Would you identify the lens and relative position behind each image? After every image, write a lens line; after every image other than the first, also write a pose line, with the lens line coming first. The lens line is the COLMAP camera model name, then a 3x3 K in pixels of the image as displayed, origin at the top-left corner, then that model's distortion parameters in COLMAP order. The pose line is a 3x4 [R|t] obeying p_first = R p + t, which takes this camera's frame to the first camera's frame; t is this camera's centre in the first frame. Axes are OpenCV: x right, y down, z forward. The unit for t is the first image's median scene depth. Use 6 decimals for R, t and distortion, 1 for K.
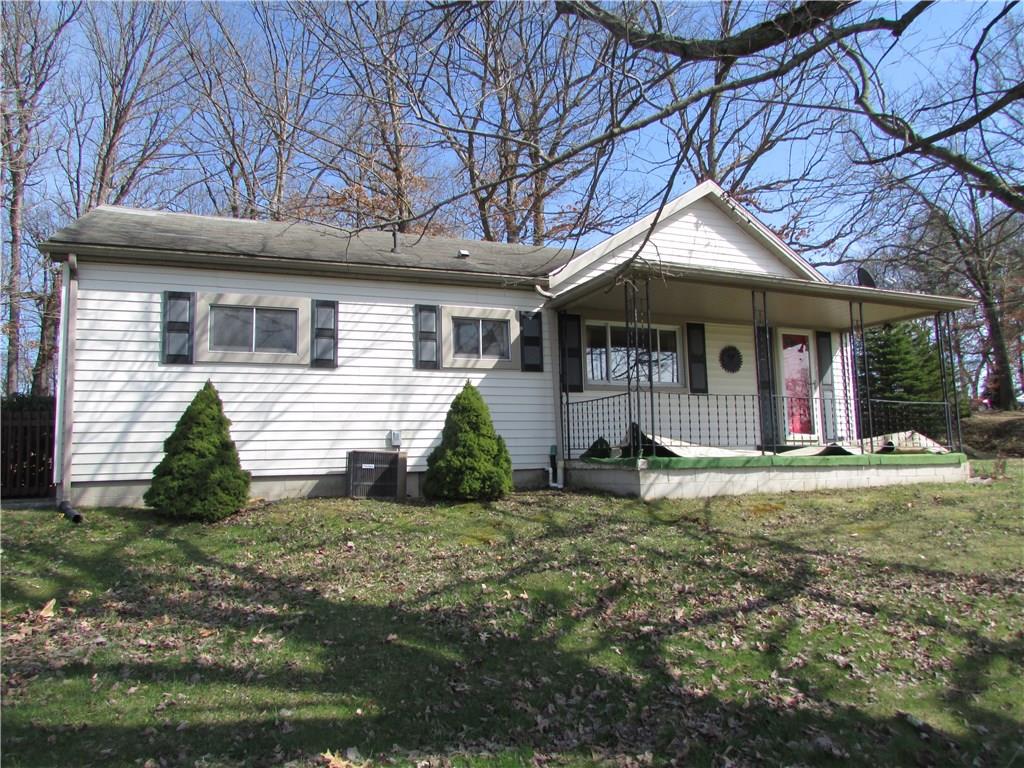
lens RADIAL K [[762.7, 0, 512.0], [0, 762.7, 384.0], [0, 0, 1]] dist [-0.096041, 0.000761]
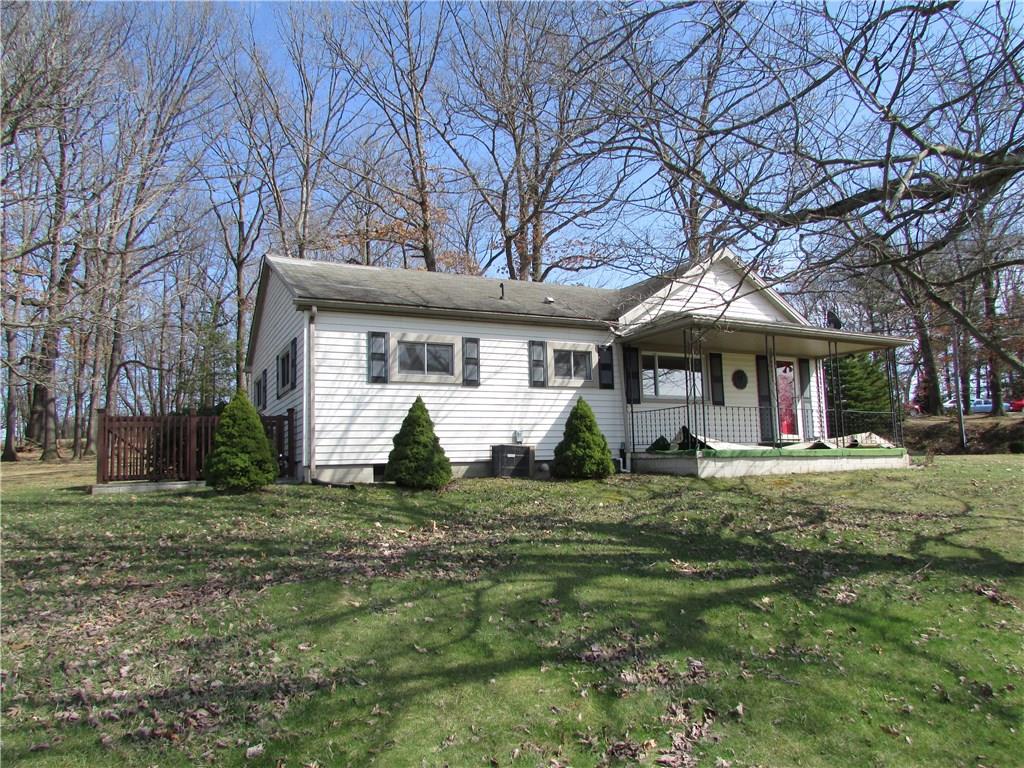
lens RADIAL K [[721.0, 0, 511.8], [0, 721.0, 362.5], [0, 0, 1]] dist [-0.133176, 0.000738]
pose [[0.999042, 0.011230, 0.042298, -0.224983], [-0.009731, 0.999323, -0.035487, -0.017767], [-0.042668, 0.035041, 0.998475, -0.335028]]
